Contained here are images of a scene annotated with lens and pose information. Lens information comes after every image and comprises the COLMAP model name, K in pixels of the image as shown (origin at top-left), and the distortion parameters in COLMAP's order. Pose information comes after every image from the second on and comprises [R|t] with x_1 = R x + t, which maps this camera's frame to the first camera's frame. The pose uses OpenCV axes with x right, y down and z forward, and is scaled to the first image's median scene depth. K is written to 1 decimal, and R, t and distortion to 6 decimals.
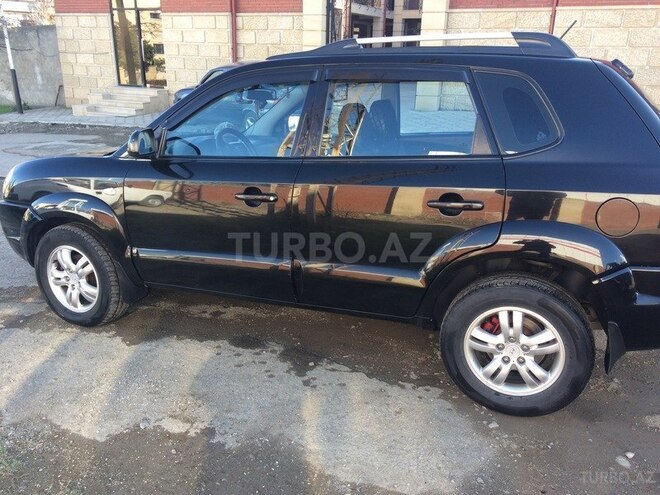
lens RADIAL K [[559.5, 0, 333.1], [0, 559.5, 246.7], [0, 0, 1]] dist [0.104321, -0.147121]
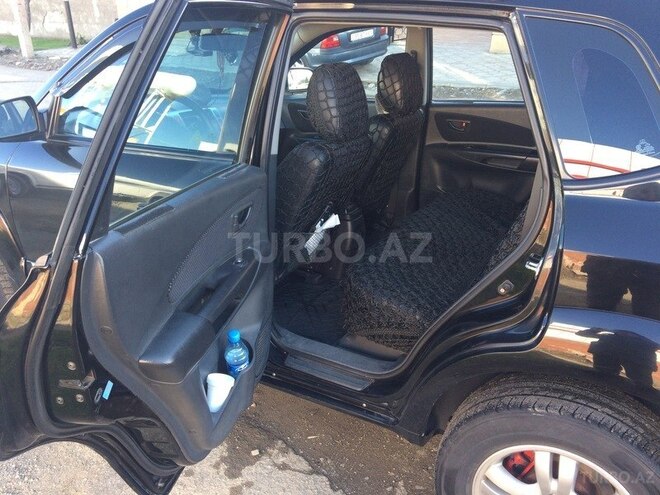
lens RADIAL K [[559.5, 0, 333.1], [0, 559.5, 246.7], [0, 0, 1]] dist [0.104321, -0.147121]
pose [[0.991131, 0.058083, -0.119524, 0.118811], [-0.045437, 0.993334, 0.105935, -0.112780], [0.124881, -0.099565, 0.987163, 0.342912]]
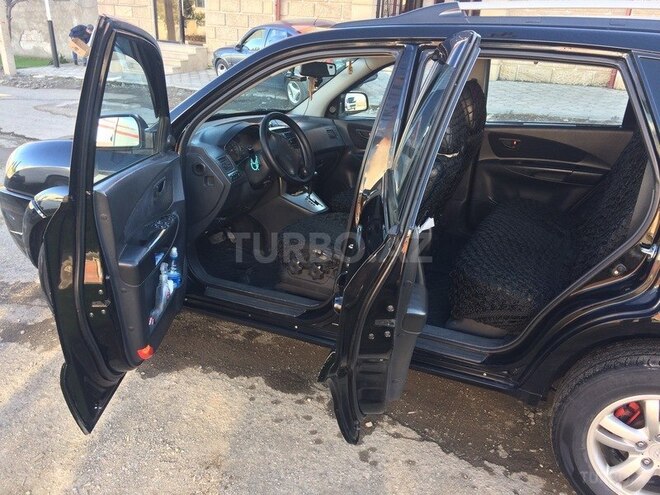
lens RADIAL K [[559.5, 0, 333.1], [0, 559.5, 246.7], [0, 0, 1]] dist [0.104321, -0.147121]
pose [[0.997158, 0.052325, -0.054207, -0.056414], [-0.048730, 0.996653, 0.065643, -0.083786], [0.057460, -0.062815, 0.996370, 0.220355]]
